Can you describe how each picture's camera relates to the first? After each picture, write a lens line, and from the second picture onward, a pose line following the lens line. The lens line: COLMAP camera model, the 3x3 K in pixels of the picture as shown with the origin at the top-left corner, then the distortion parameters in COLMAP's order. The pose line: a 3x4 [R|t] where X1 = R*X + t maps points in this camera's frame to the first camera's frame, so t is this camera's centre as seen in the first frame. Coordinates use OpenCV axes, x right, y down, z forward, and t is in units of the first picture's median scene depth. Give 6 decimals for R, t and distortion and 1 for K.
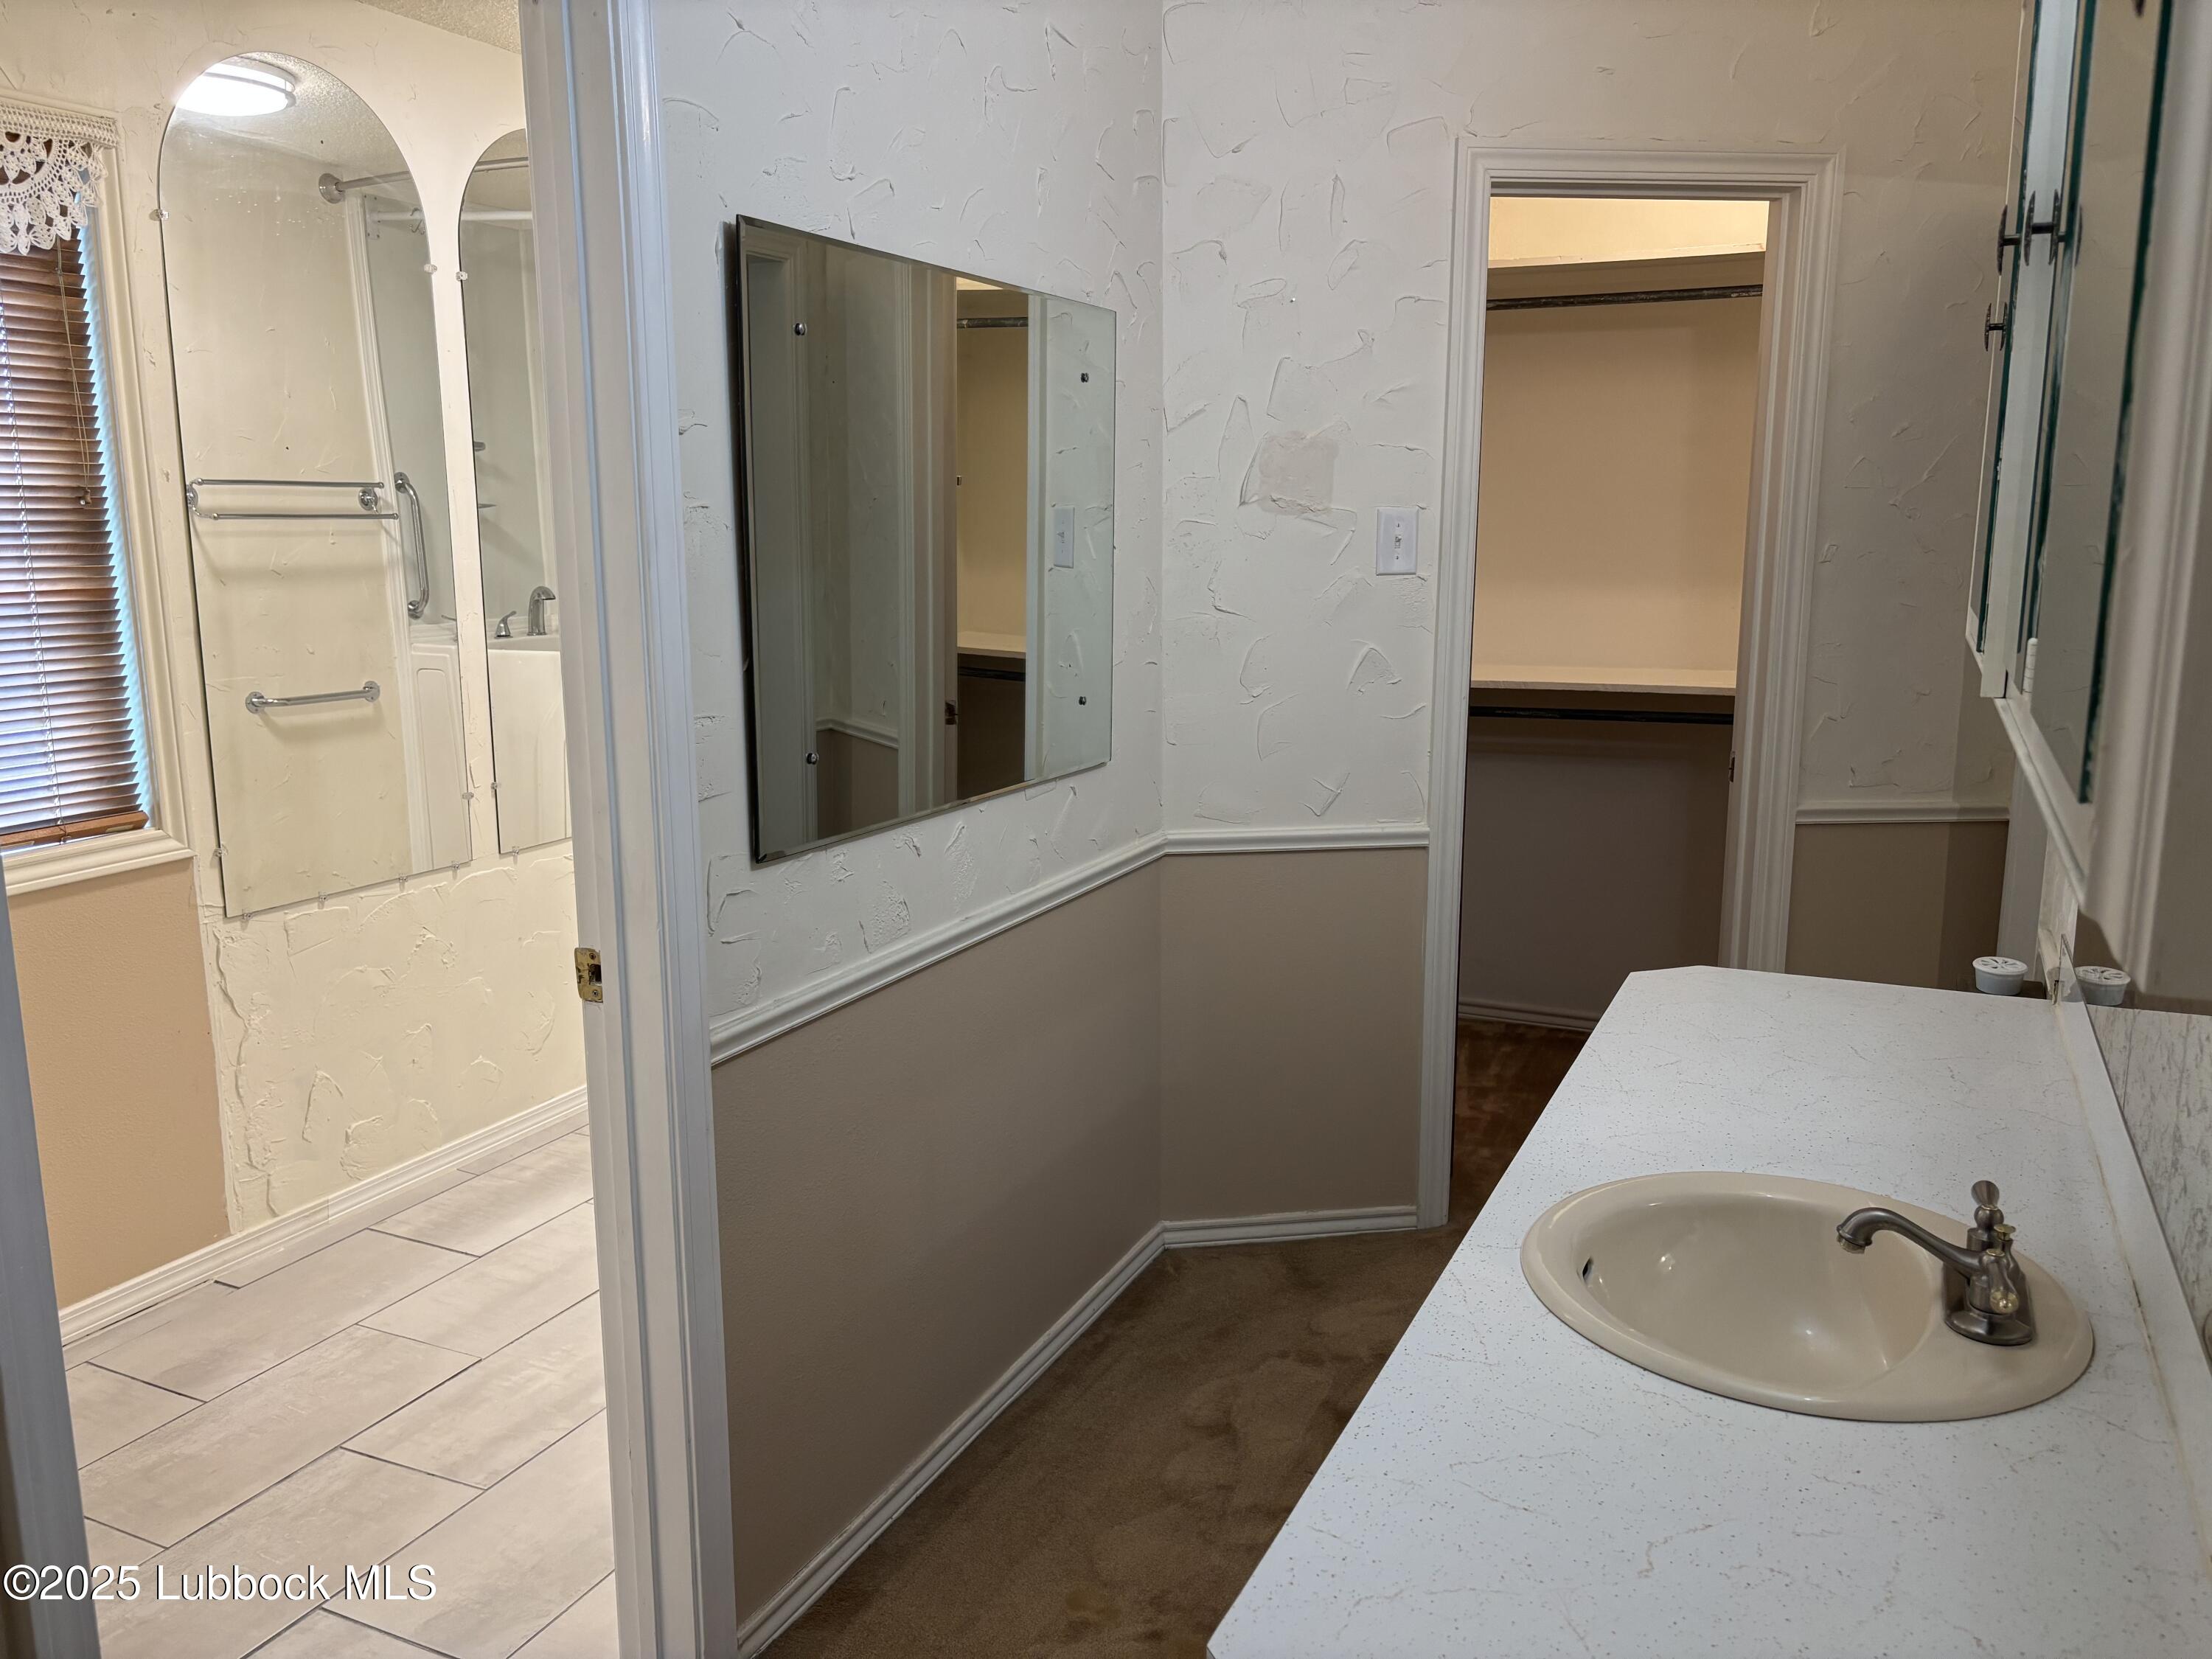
lens RADIAL K [[1690.8, 0, 1101.8], [0, 1690.8, 810.7], [0, 0, 1]] dist [0.051411, -0.044061]
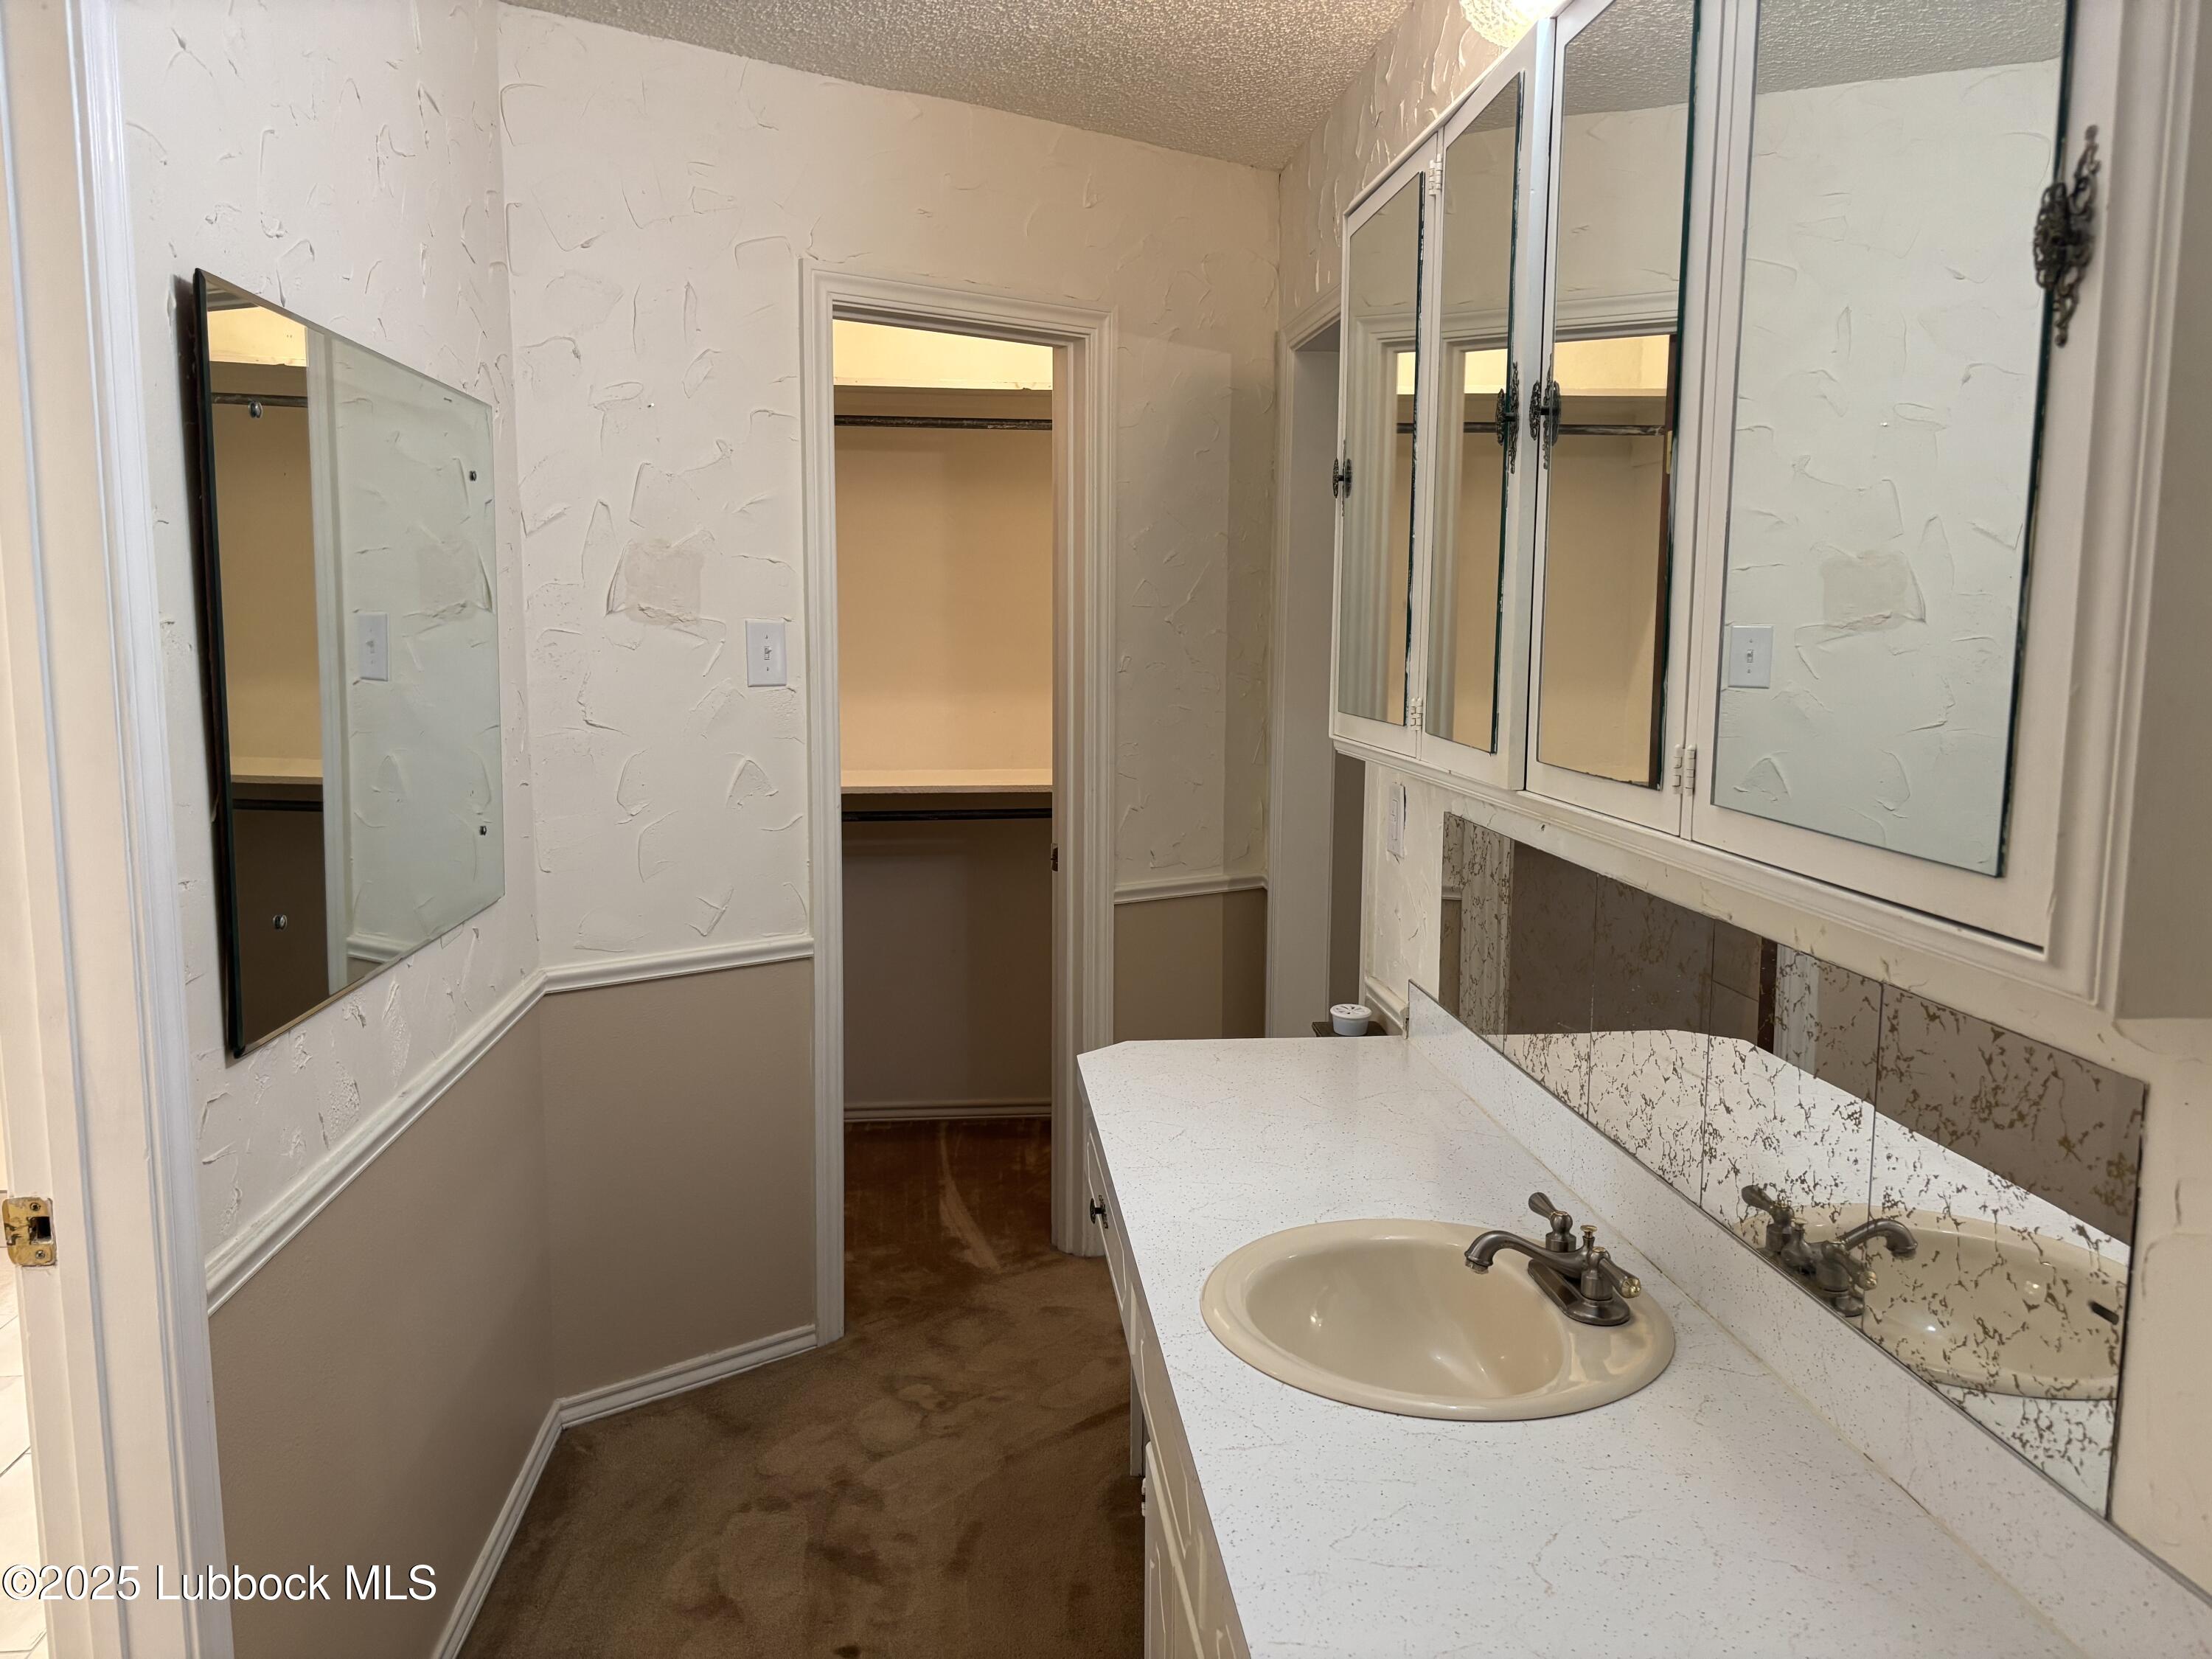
lens RADIAL K [[1693.0, 0, 1106.0], [0, 1693.0, 829.5], [0, 0, 1]] dist [0.039417, -0.033469]
pose [[0.861965, -0.057357, 0.503713, -0.161713], [0.080553, 0.996452, -0.024380, -0.015756], [-0.500527, 0.061590, 0.863527, 0.052536]]
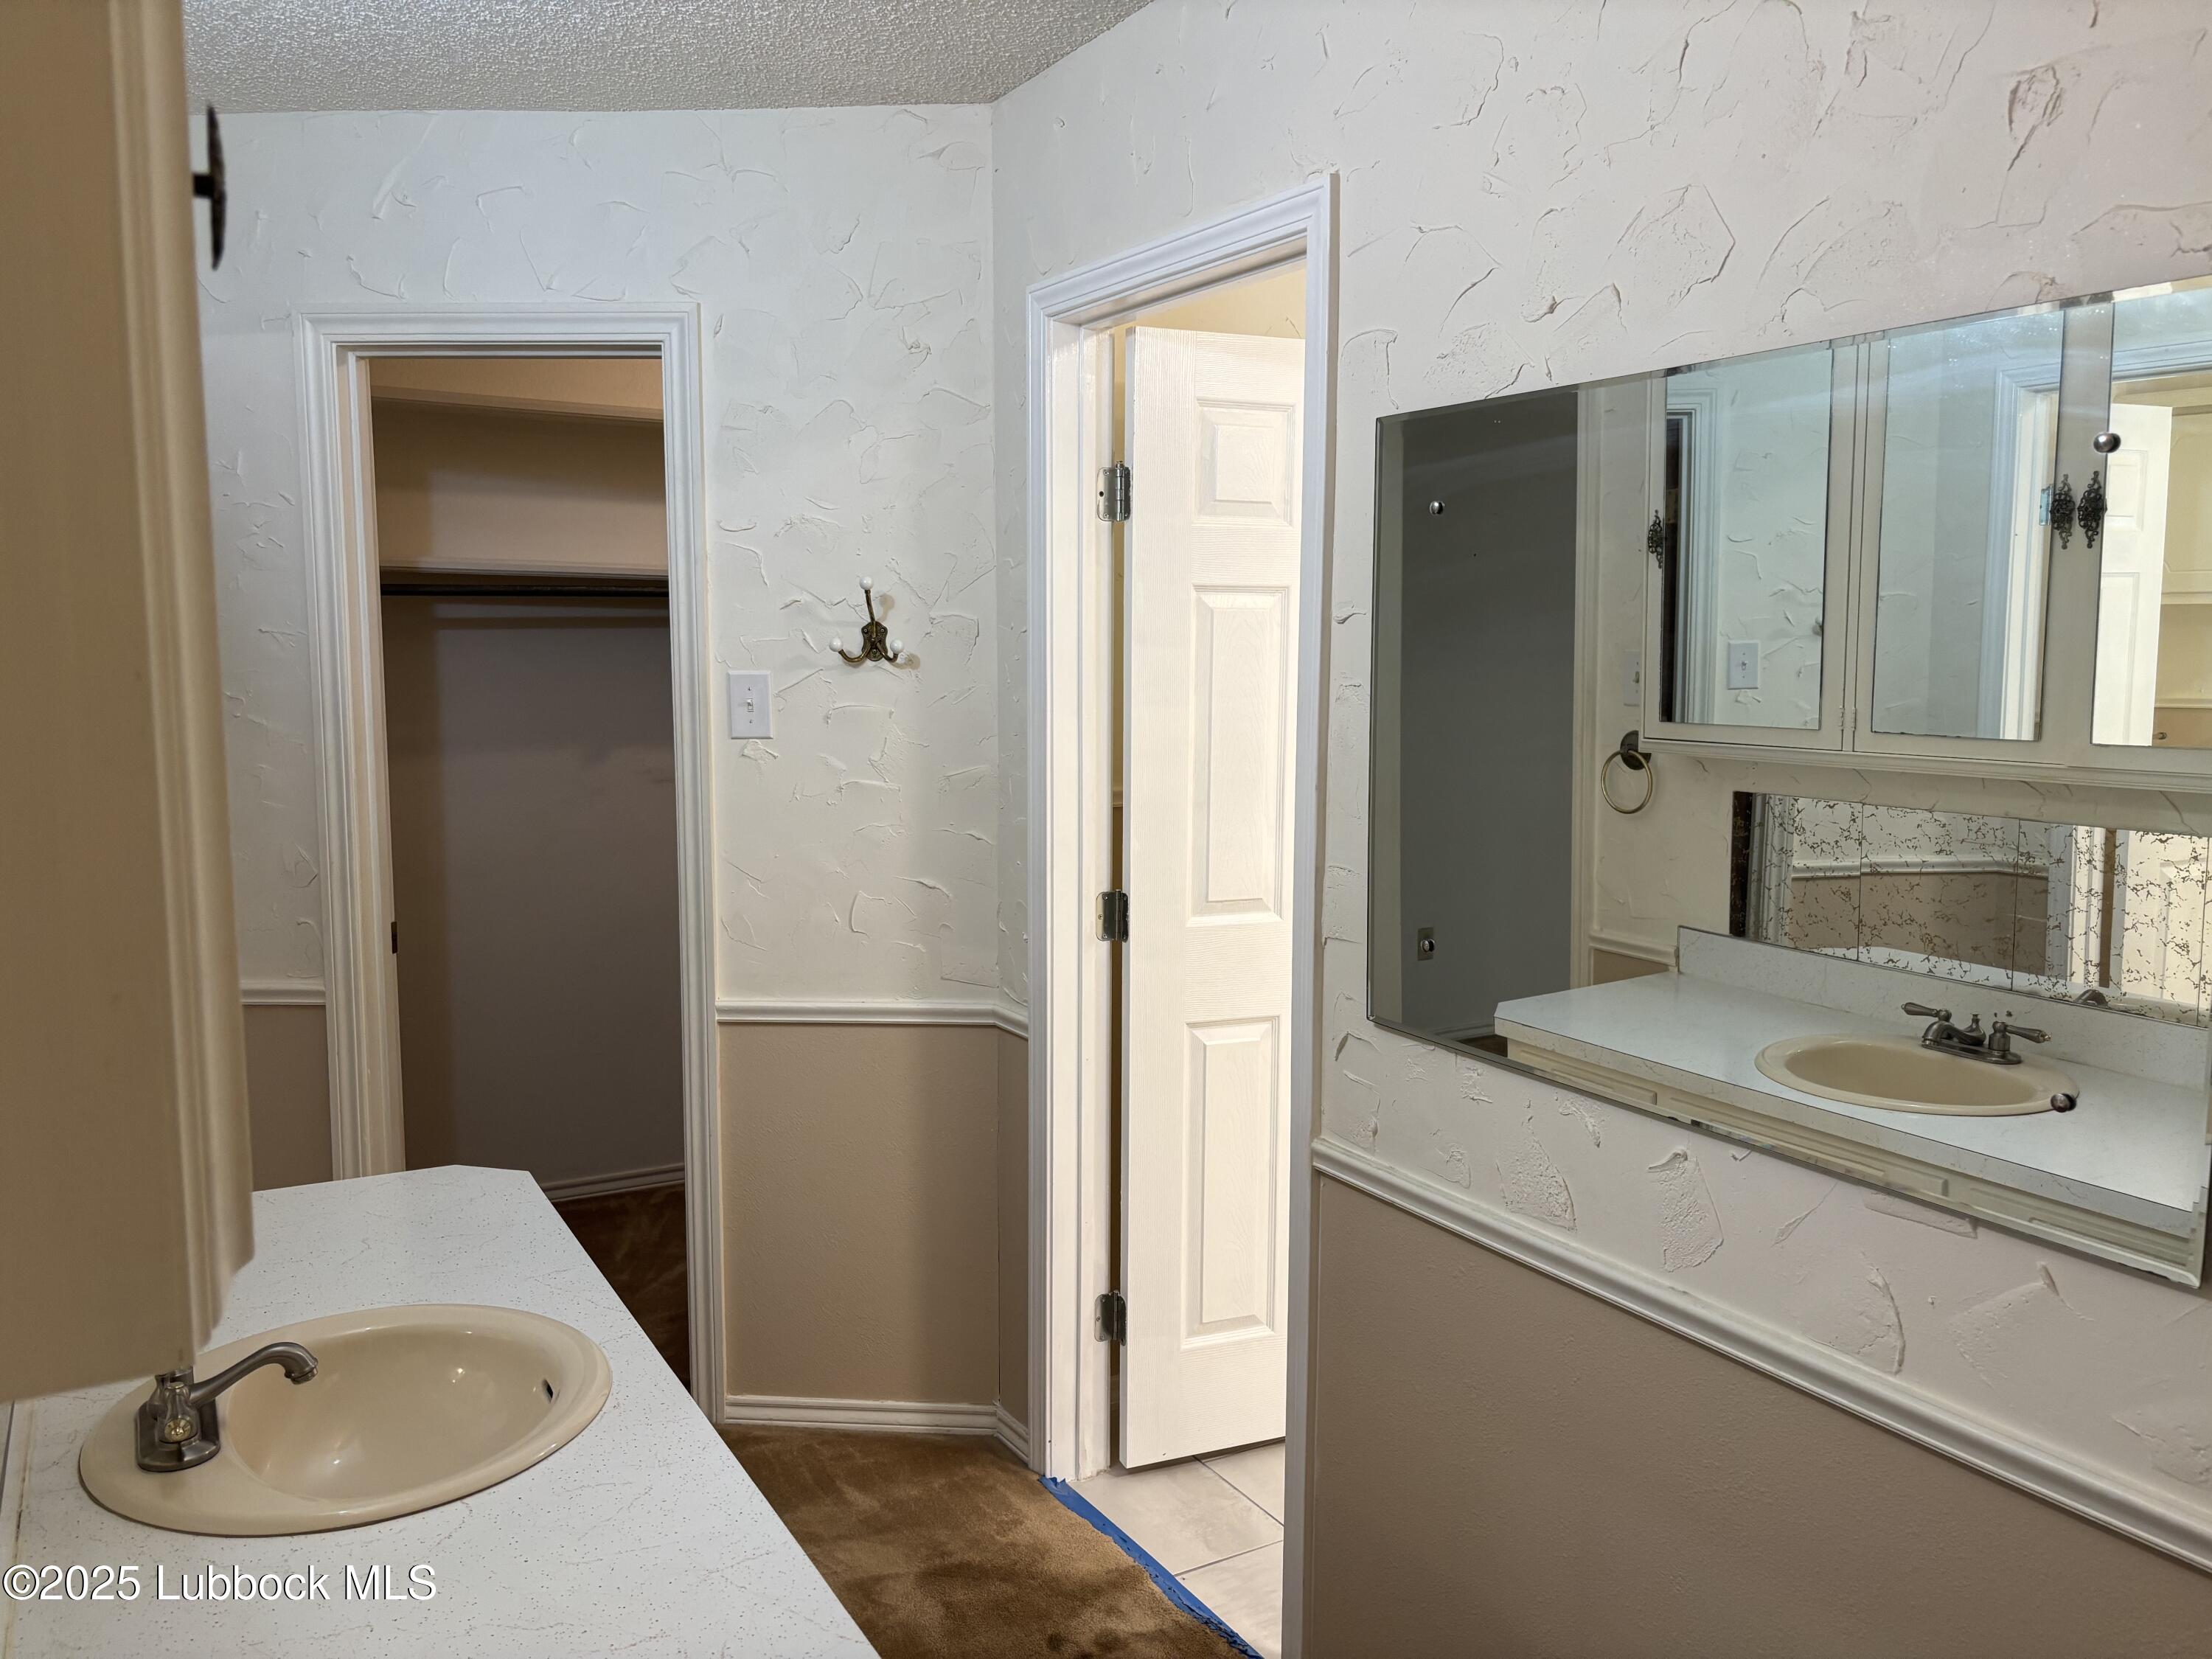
lens RADIAL K [[1690.8, 0, 1101.8], [0, 1690.8, 810.7], [0, 0, 1]] dist [0.051411, -0.044061]
pose [[-0.571406, 0.089208, -0.815805, 0.444179], [-0.140698, 0.968707, 0.204476, -0.172022], [0.808517, 0.231621, -0.540974, 0.860829]]
